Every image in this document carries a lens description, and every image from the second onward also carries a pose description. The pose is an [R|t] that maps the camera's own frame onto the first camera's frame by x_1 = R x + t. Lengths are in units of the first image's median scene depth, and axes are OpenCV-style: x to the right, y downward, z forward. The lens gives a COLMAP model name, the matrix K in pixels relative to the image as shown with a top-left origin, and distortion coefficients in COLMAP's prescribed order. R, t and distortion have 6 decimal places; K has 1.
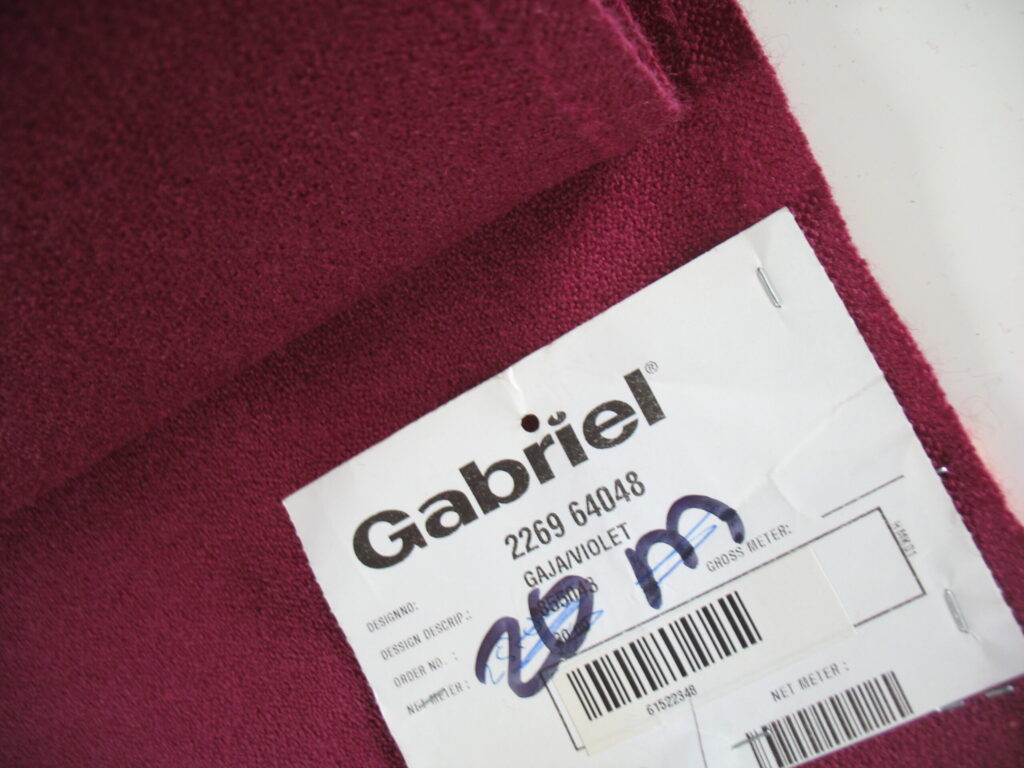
lens RADIAL K [[1037.0, 0, 509.4], [0, 1037.0, 380.9], [0, 0, 1]] dist [-0.131949, 0.000000]
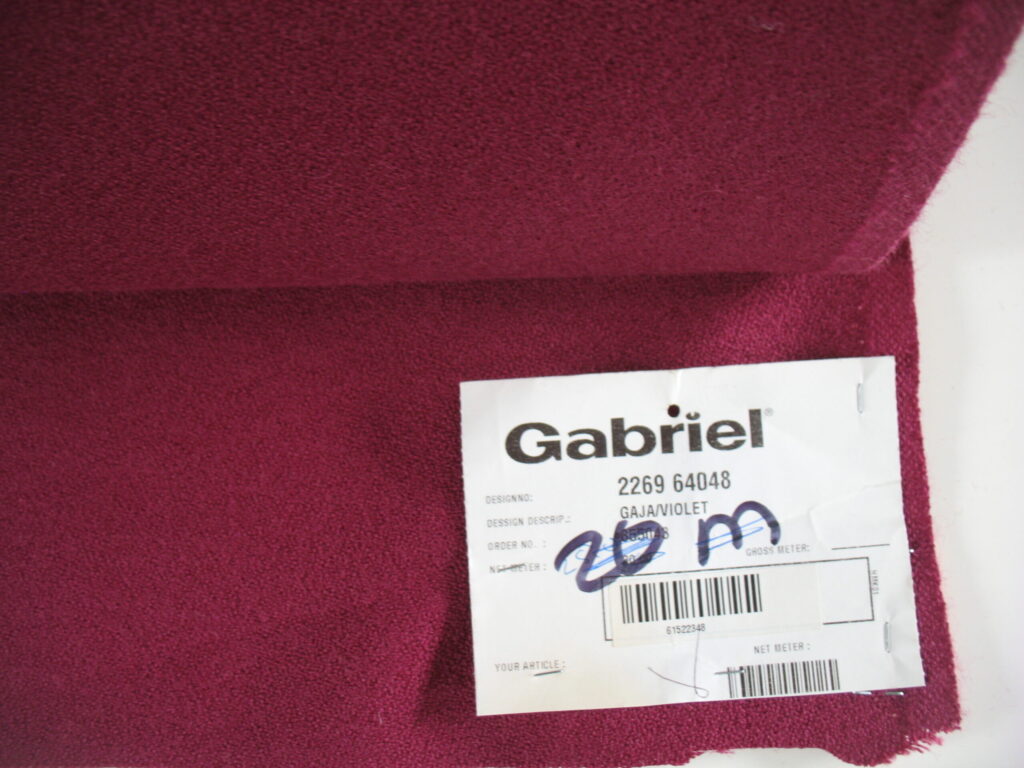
lens RADIAL K [[1037.0, 0, 513.3], [0, 1037.0, 385.2], [0, 0, 1]] dist [-0.131949, 0.000000]
pose [[0.856319, 0.433609, 0.280537, -0.593515], [-0.424124, 0.900387, -0.097066, 0.245802], [-0.294681, -0.035863, 0.954923, -0.283878]]
